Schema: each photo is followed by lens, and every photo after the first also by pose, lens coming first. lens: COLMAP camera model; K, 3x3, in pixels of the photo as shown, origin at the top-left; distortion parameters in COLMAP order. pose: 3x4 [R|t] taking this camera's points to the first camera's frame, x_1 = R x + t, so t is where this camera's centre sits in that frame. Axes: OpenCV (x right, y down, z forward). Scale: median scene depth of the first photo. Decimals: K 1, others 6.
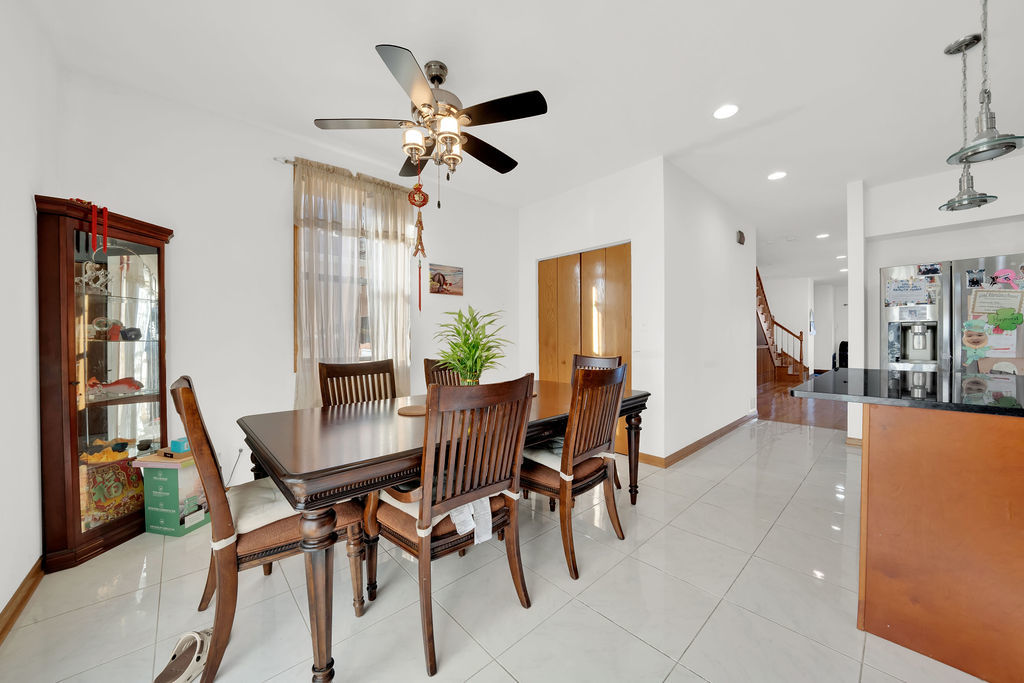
lens RADIAL K [[373.5, 0, 508.6], [0, 373.5, 339.0], [0, 0, 1]] dist [-0.001712, -0.000180]
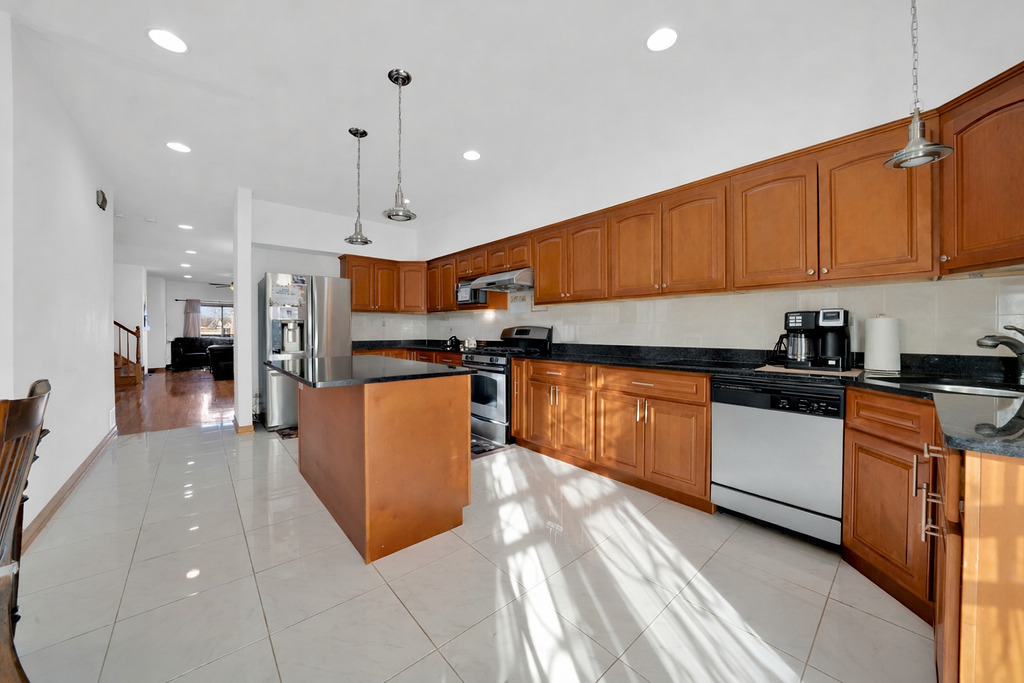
lens RADIAL K [[375.5, 0, 510.0], [0, 375.5, 334.3], [0, 0, 1]] dist [-0.000659, -0.000121]
pose [[0.035445, -0.006502, 0.999350, -0.142099], [0.007152, 0.999955, 0.006252, -0.001277], [-0.999346, 0.006925, 0.035490, 0.215652]]
